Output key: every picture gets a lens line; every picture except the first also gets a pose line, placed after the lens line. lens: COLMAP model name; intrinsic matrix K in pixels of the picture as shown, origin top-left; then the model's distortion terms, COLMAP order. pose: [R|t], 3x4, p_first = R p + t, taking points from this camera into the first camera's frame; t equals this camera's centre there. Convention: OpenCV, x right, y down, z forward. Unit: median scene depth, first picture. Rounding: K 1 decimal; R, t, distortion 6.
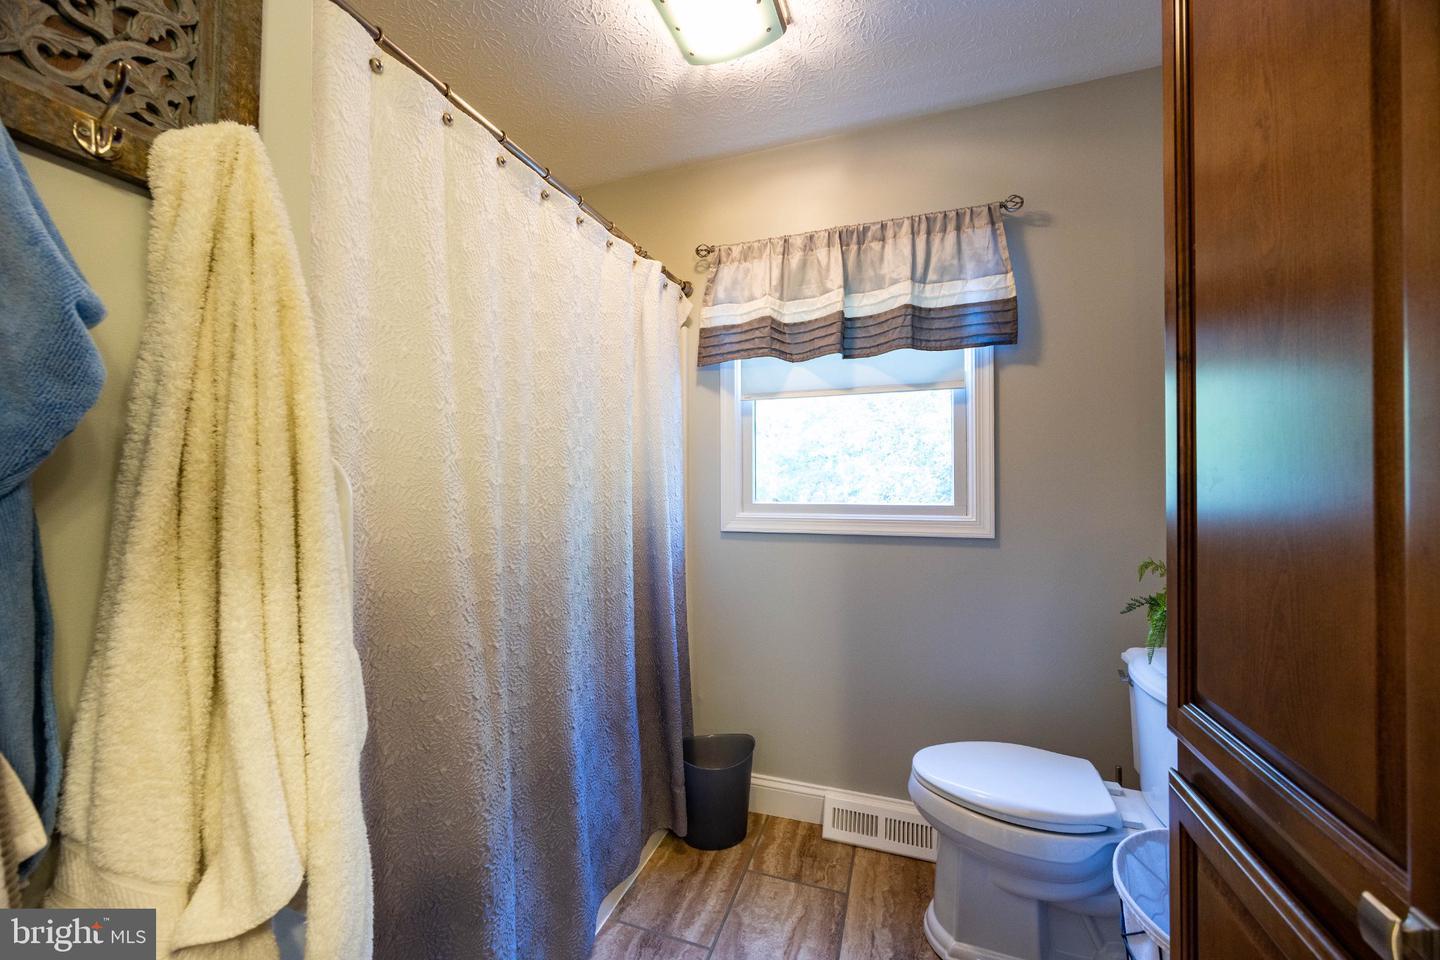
lens RADIAL K [[548.1, 0, 715.8], [0, 548.1, 479.6], [0, 0, 1]] dist [-0.002598, 0.000241]
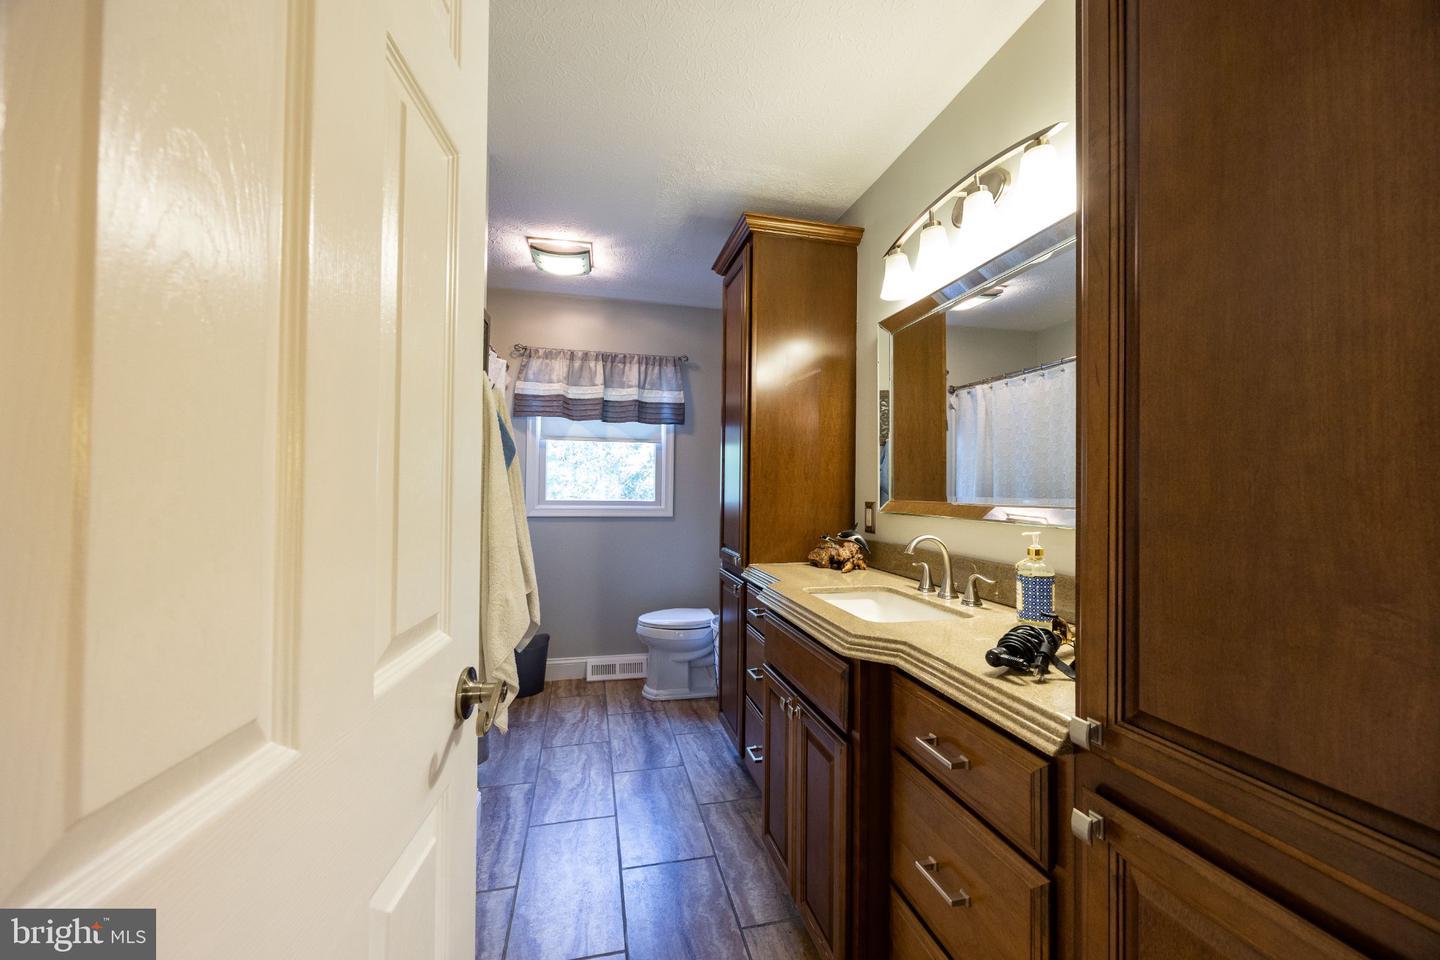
lens RADIAL K [[548.1, 0, 720.1], [0, 548.1, 483.1], [0, 0, 1]] dist [-0.002598, 0.000241]
pose [[0.837163, 0.018927, 0.546626, -0.457444], [-0.019034, 0.999804, -0.005468, -0.011770], [-0.546622, -0.005827, 0.837359, -0.799115]]
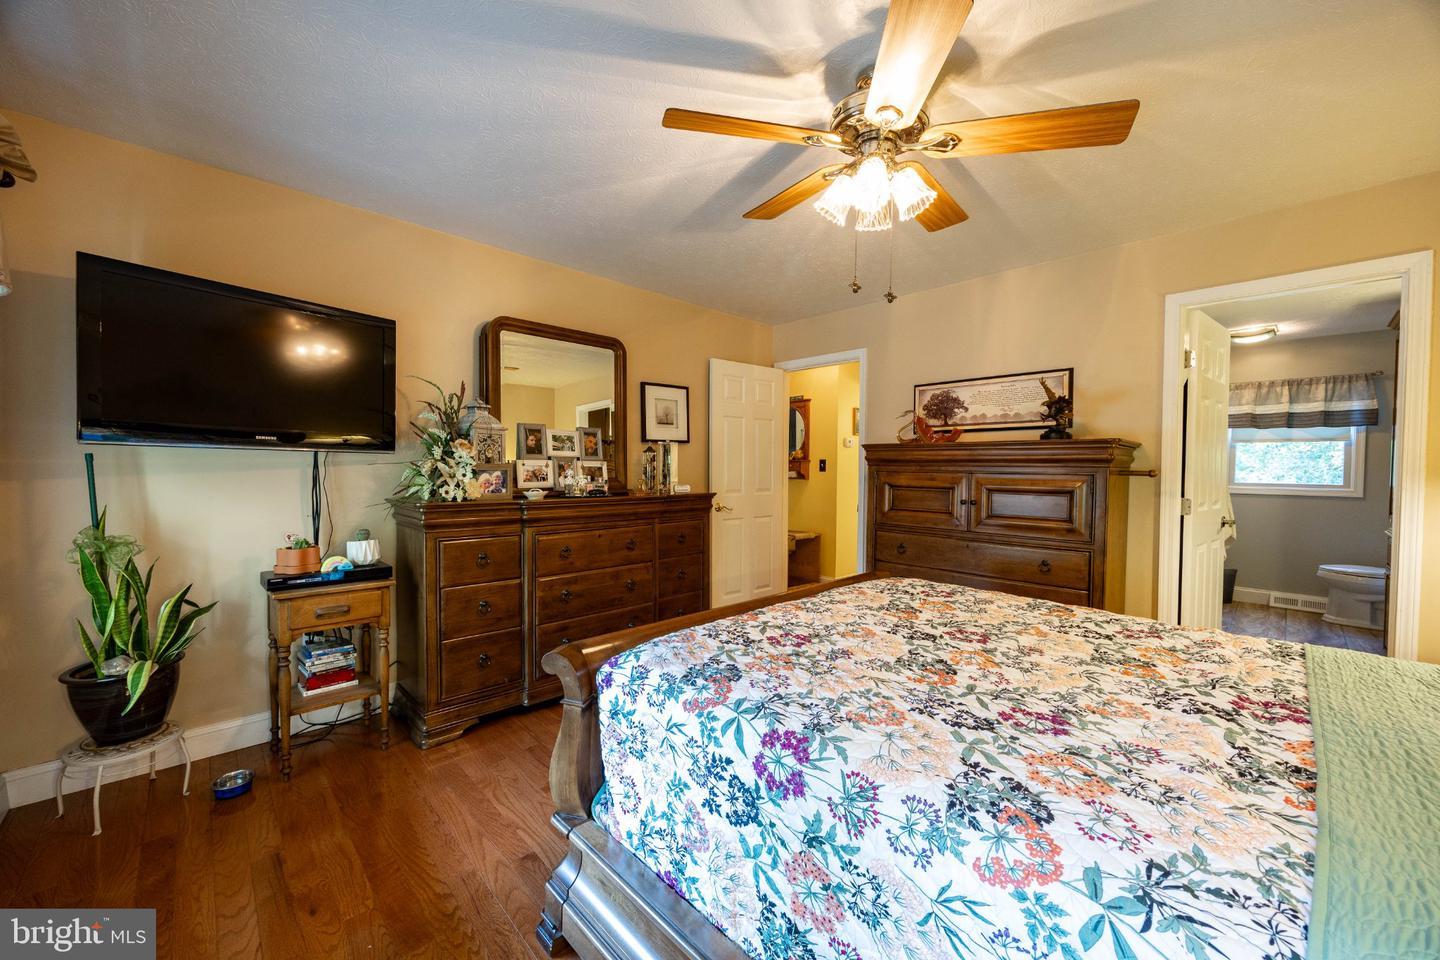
lens RADIAL K [[548.1, 0, 724.6], [0, 548.1, 479.8], [0, 0, 1]] dist [-0.002598, 0.000241]
pose [[0.900421, 0.020821, -0.434521, -1.092762], [-0.003173, 0.999142, 0.041300, -0.075915], [0.435008, -0.035808, 0.899714, -2.638722]]
